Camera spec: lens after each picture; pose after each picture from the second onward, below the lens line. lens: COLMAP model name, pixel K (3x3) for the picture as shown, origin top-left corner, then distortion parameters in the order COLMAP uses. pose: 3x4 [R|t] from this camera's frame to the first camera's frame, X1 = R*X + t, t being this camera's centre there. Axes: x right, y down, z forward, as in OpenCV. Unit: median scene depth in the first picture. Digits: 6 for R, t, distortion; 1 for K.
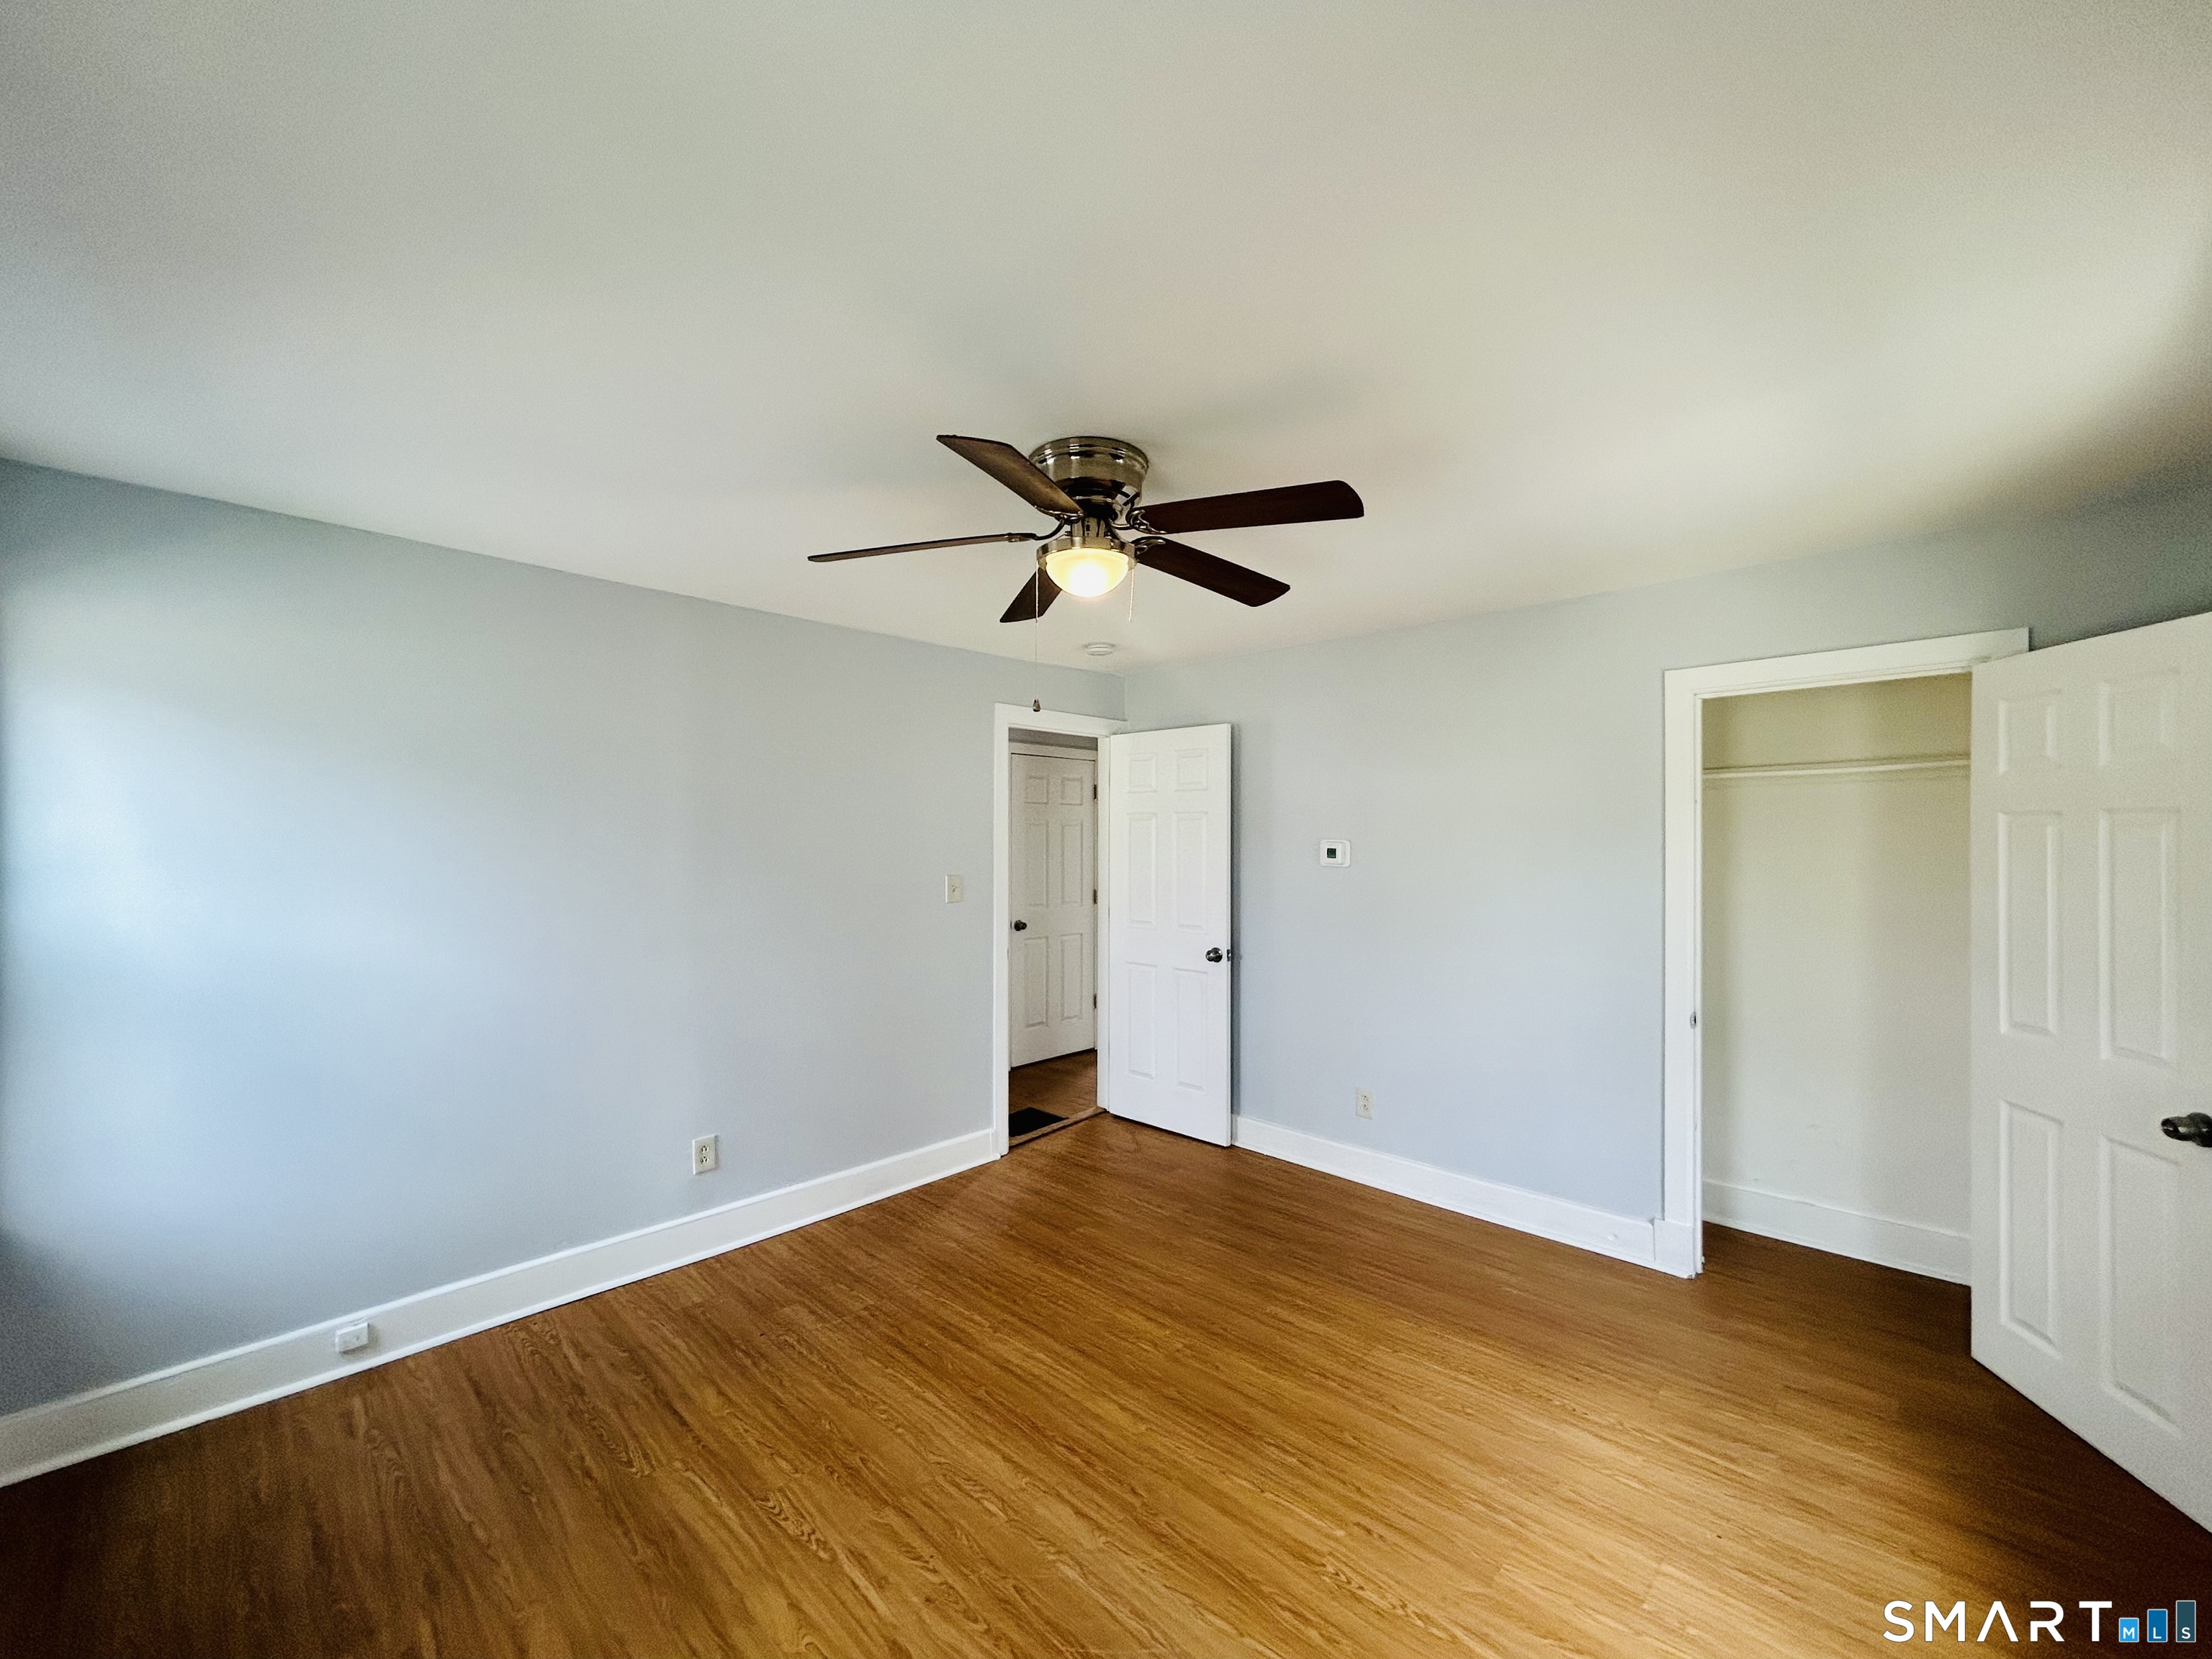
lens RADIAL K [[922.7, 0, 1106.0], [0, 922.7, 829.5], [0, 0, 1]] dist [-0.011652, 0.007267]
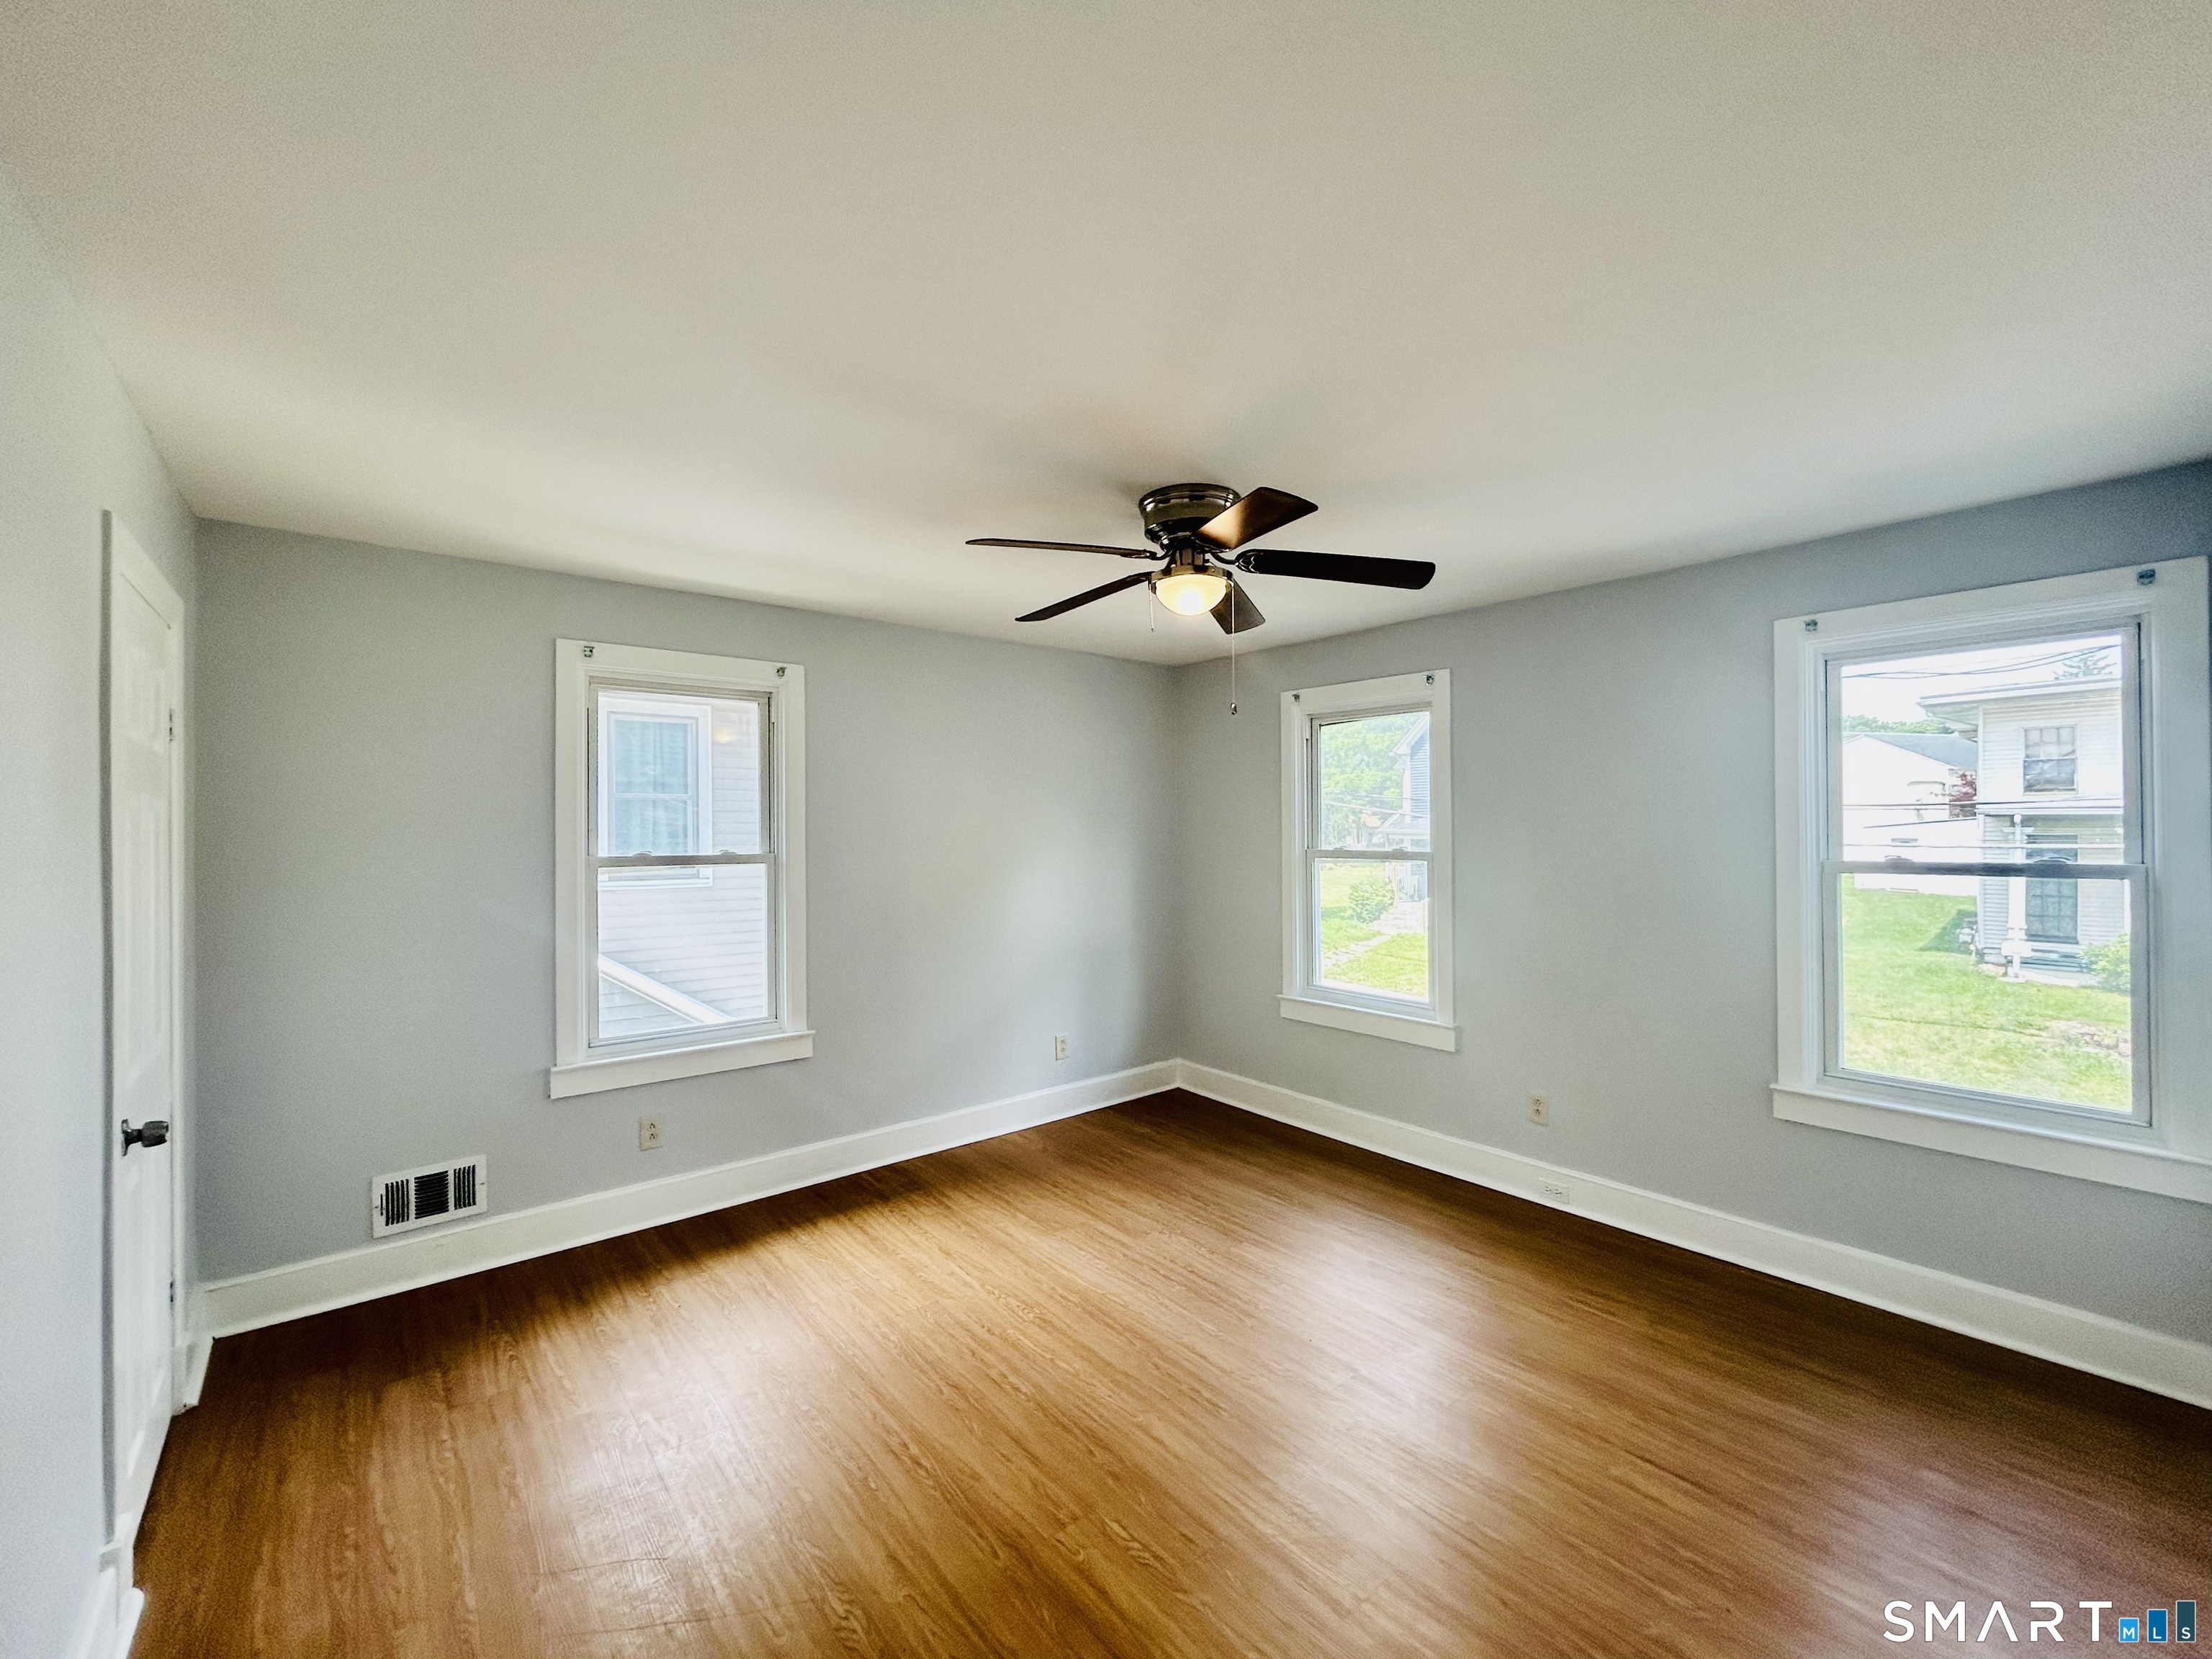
lens RADIAL K [[922.7, 0, 1106.0], [0, 922.7, 829.5], [0, 0, 1]] dist [-0.011652, 0.007267]
pose [[-0.994847, 0.013017, 0.100549, -0.033377], [0.011585, 0.999823, -0.014813, 0.036429], [-0.100725, -0.013572, -0.994822, 2.192202]]
